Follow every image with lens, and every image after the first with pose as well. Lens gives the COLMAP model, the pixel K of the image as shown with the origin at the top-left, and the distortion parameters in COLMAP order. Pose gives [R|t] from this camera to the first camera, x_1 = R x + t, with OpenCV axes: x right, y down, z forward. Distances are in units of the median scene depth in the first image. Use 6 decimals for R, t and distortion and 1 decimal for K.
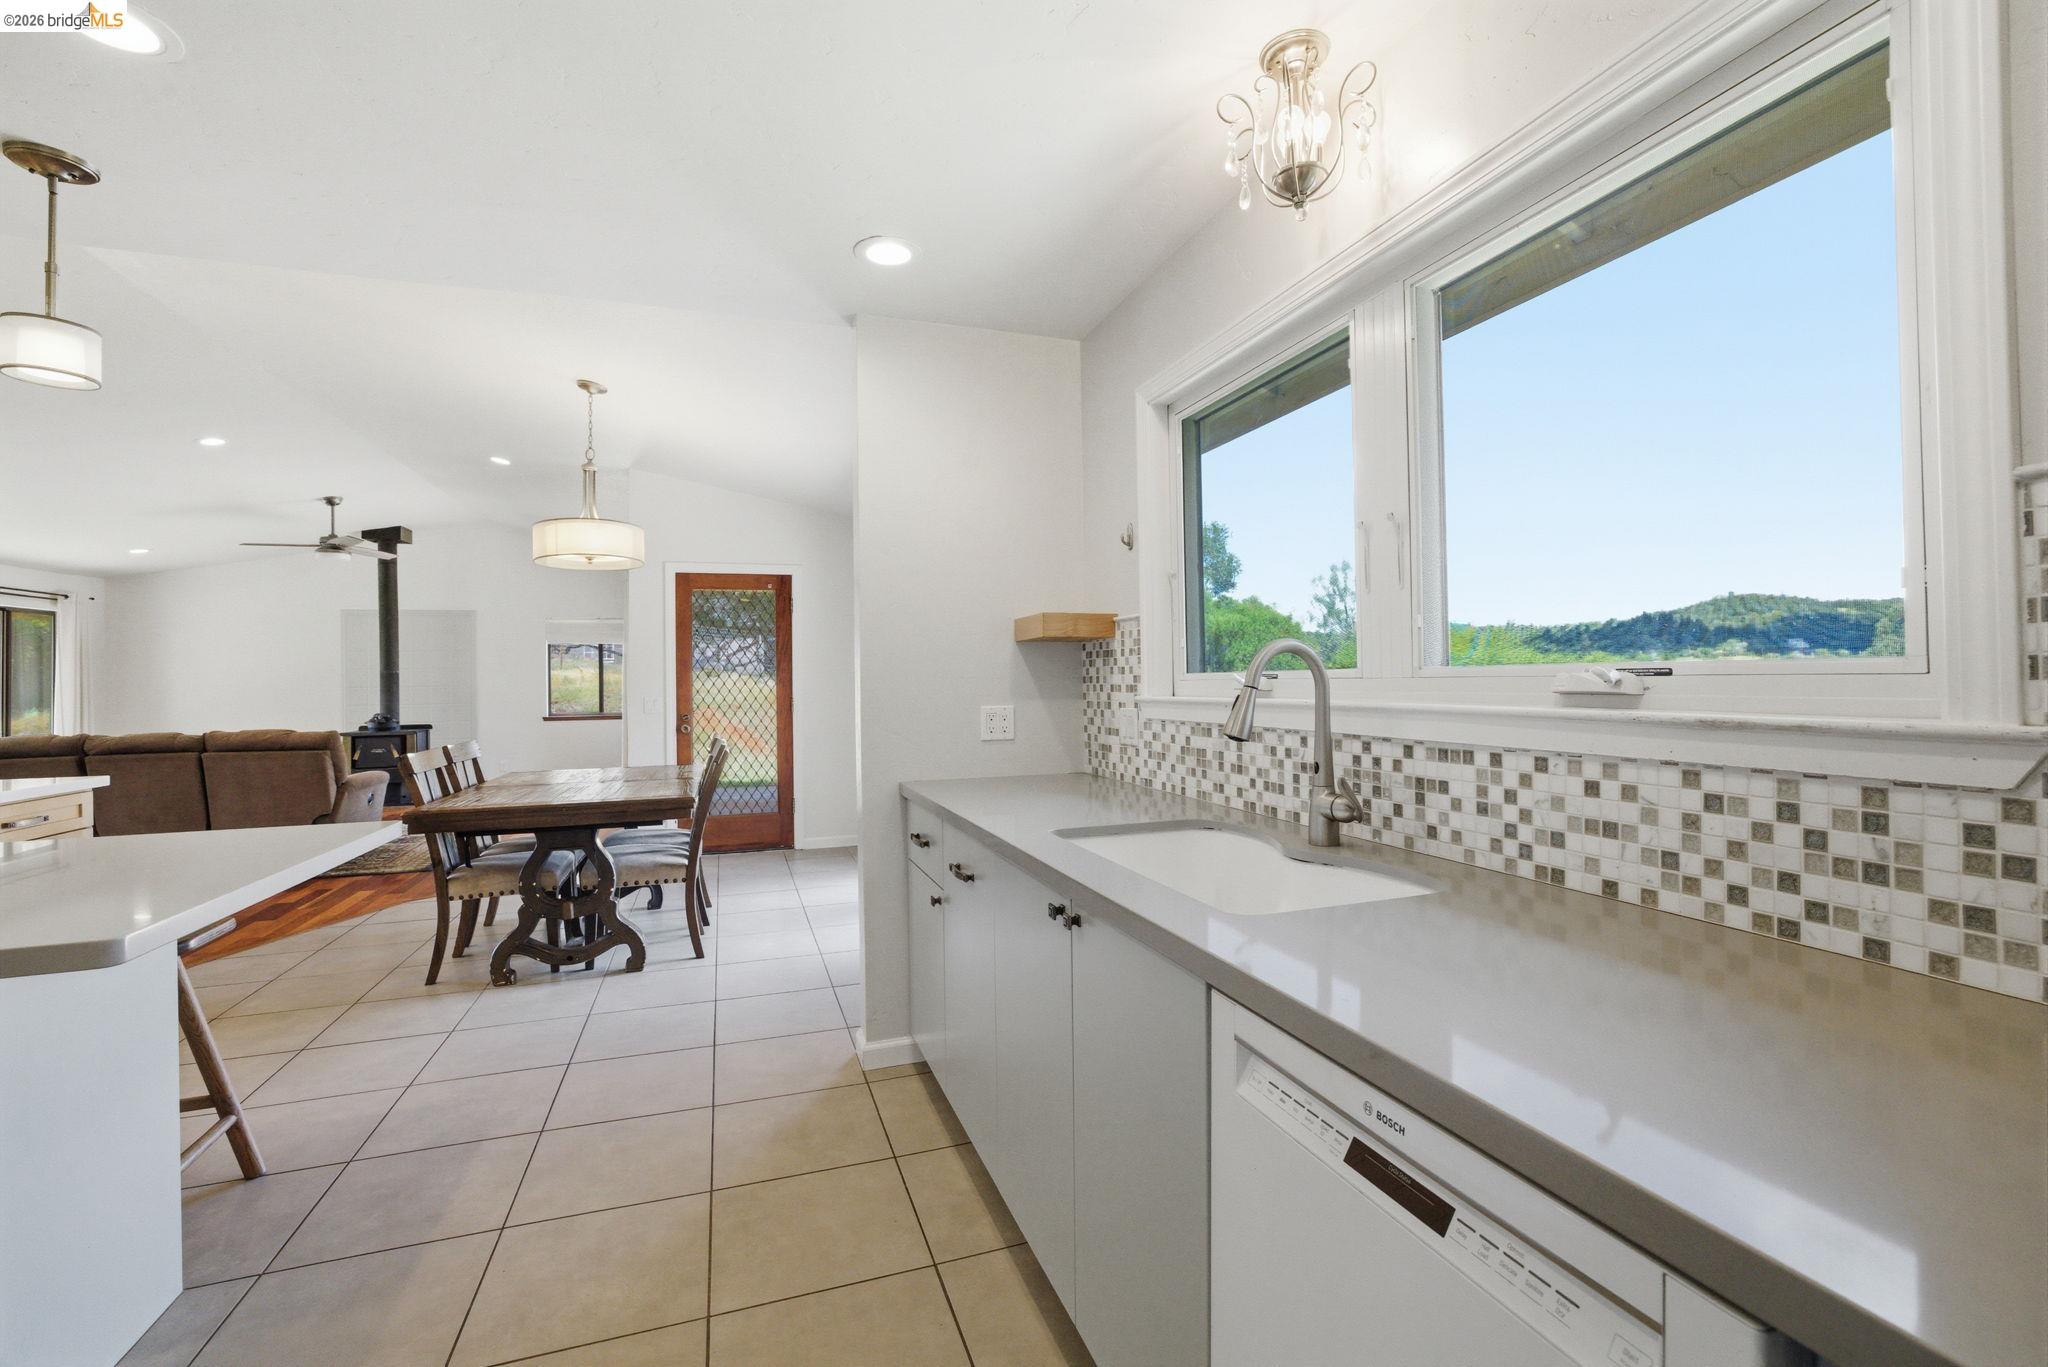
lens RADIAL K [[878.0, 0, 1025.3], [0, 878.0, 672.9], [0, 0, 1]] dist [-0.041717, 0.015987]
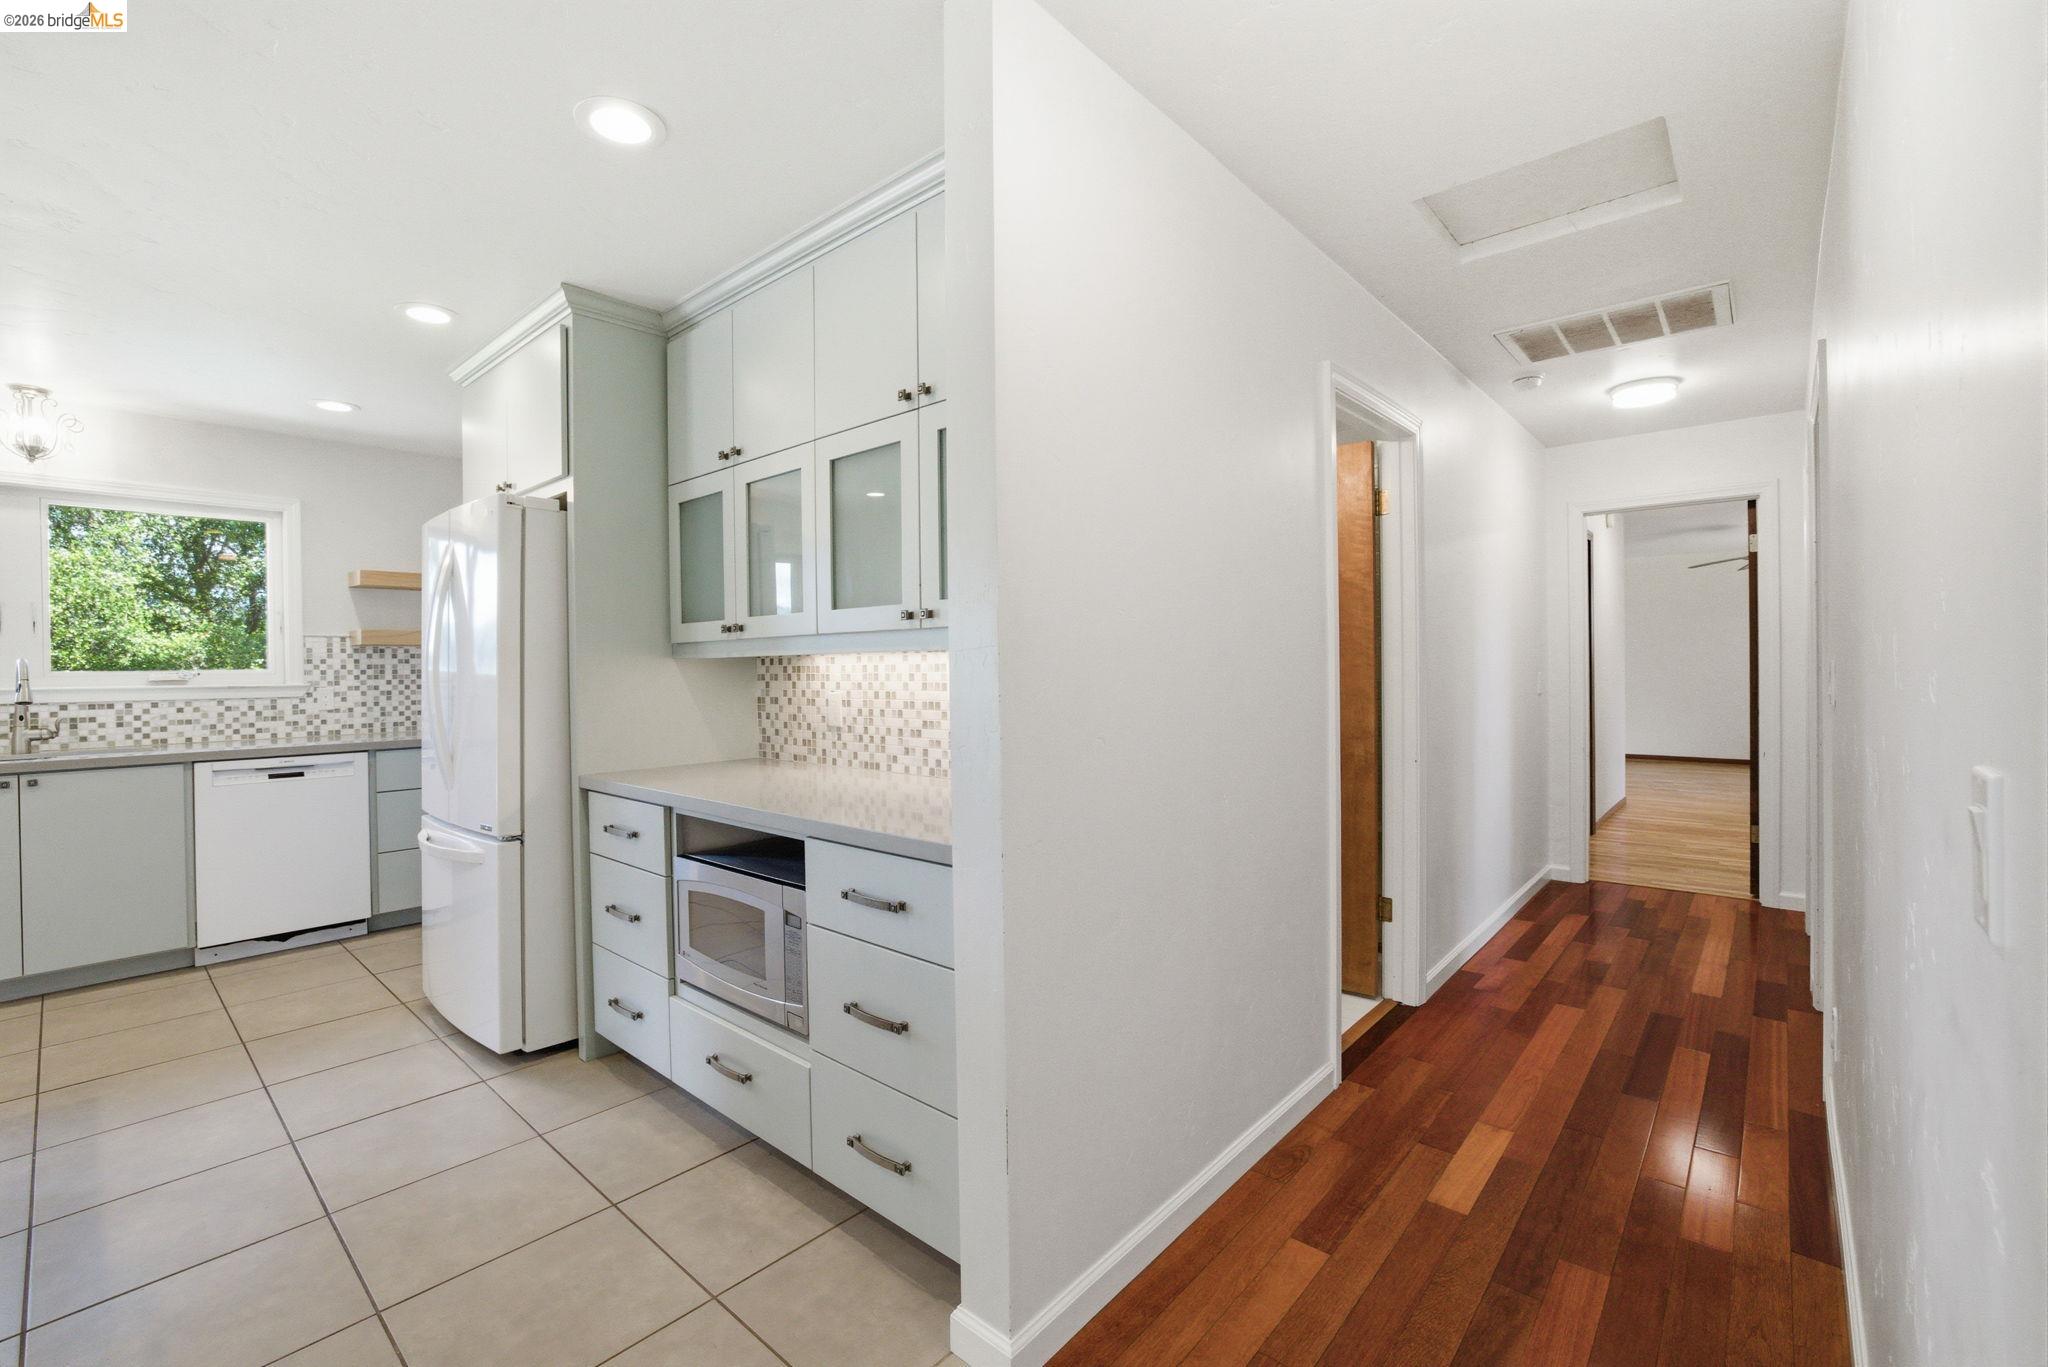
lens RADIAL K [[878.0, 0, 1025.3], [0, 878.0, 672.9], [0, 0, 1]] dist [-0.041717, 0.015987]
pose [[-0.490758, 0.011040, 0.871226, -1.249330], [0.011251, 0.999917, -0.006334, 0.017484], [-0.871223, 0.006693, -0.490842, -0.057905]]
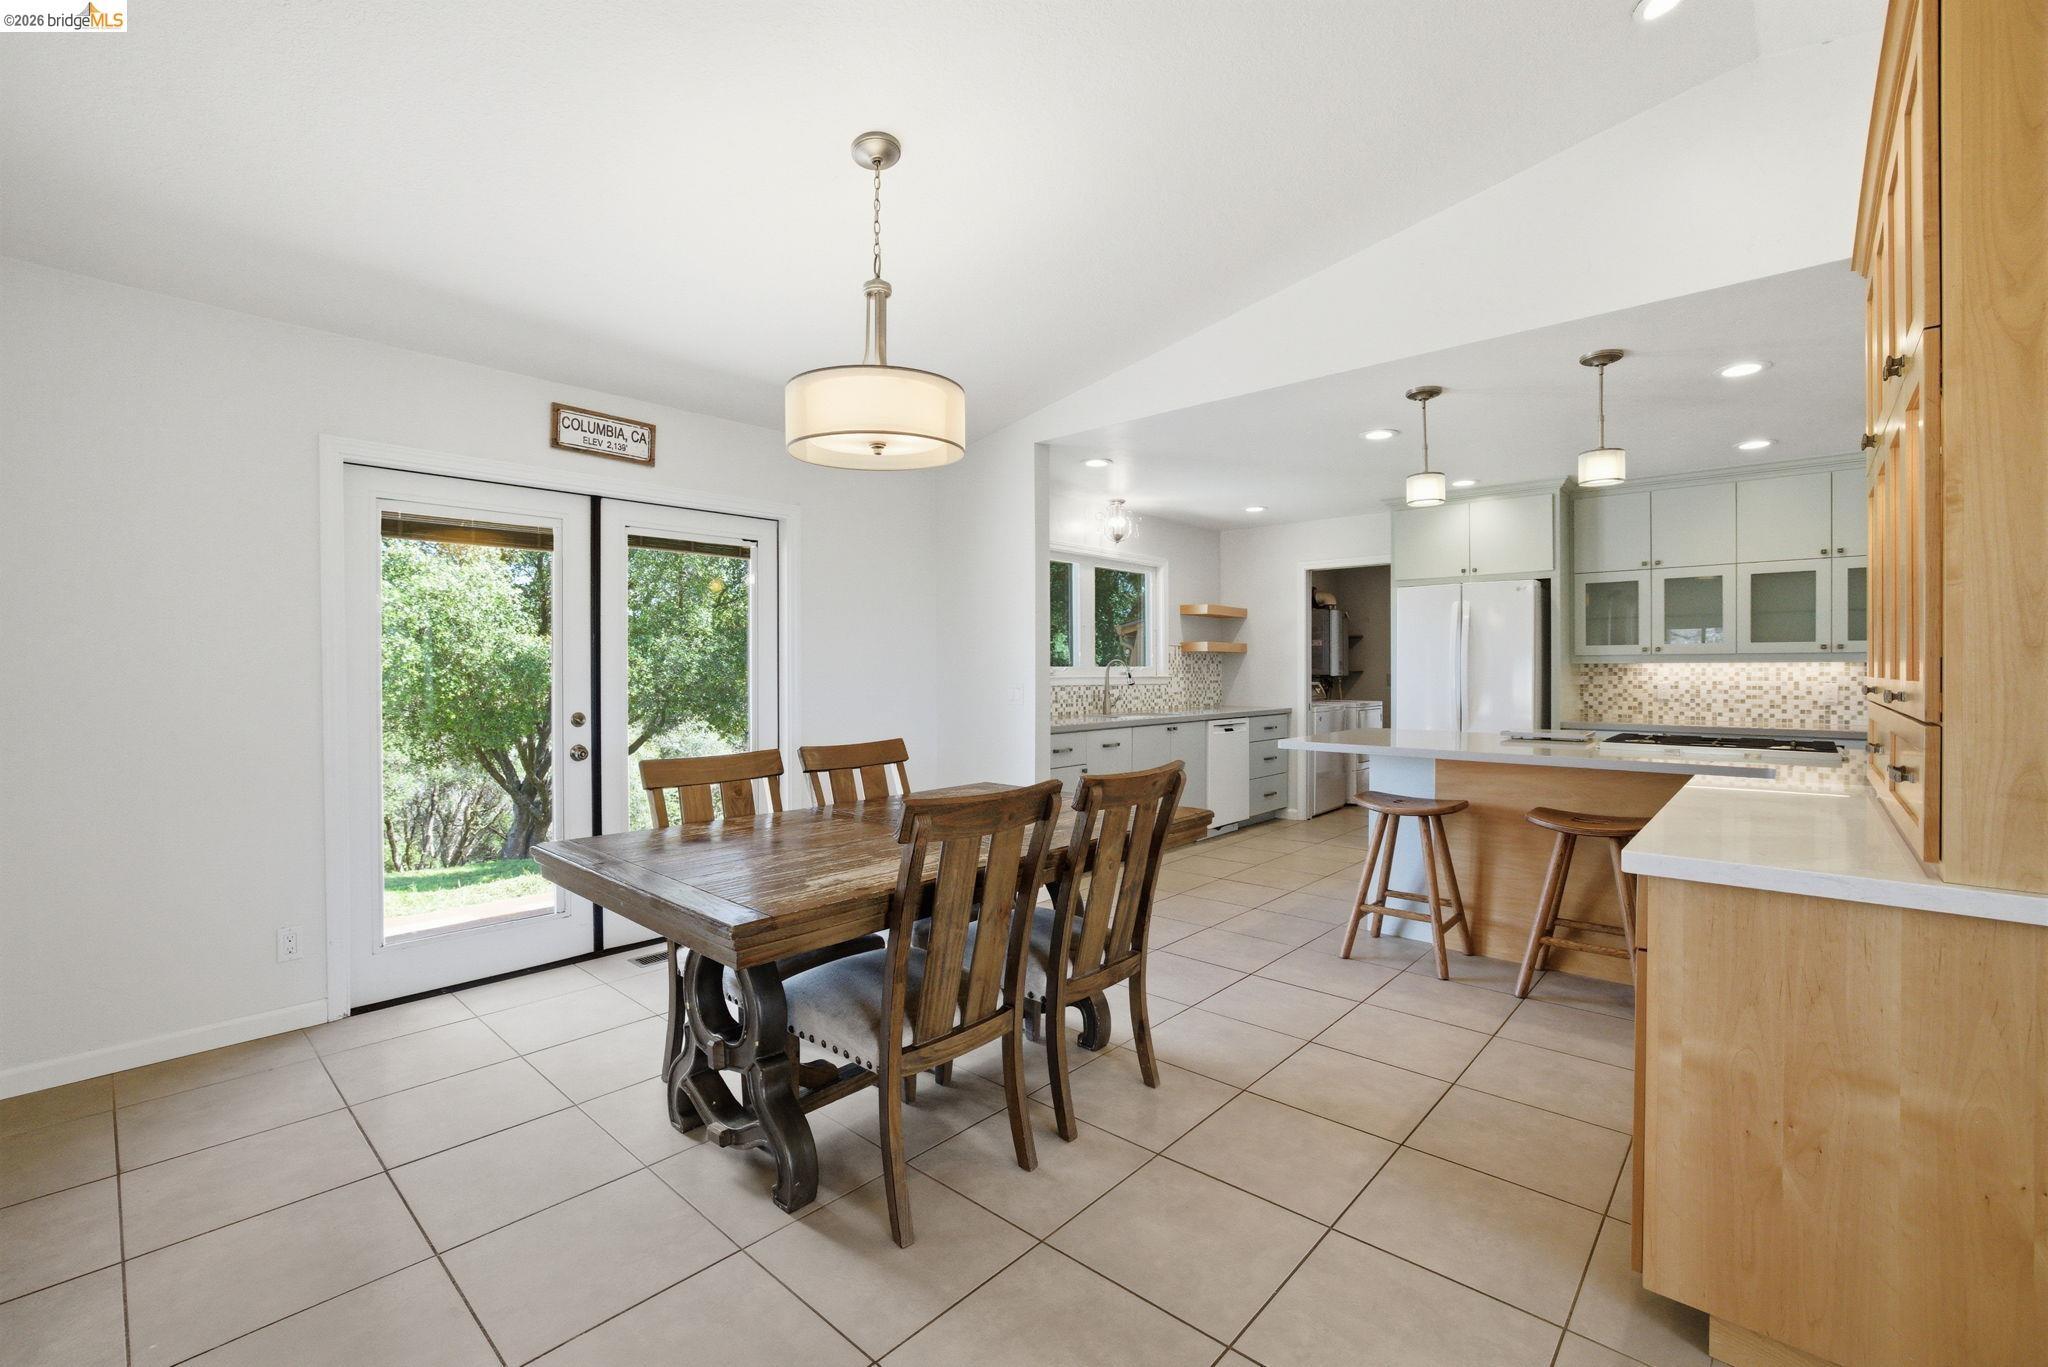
lens RADIAL K [[876.7, 0, 1023.2], [0, 876.7, 672.9], [0, 0, 1]] dist [-0.046676, 0.015810]
pose [[-0.484719, 0.009477, 0.874619, -1.254023], [0.000001, 0.999941, -0.010835, 0.028893], [-0.874670, -0.005251, -0.484690, 1.428981]]
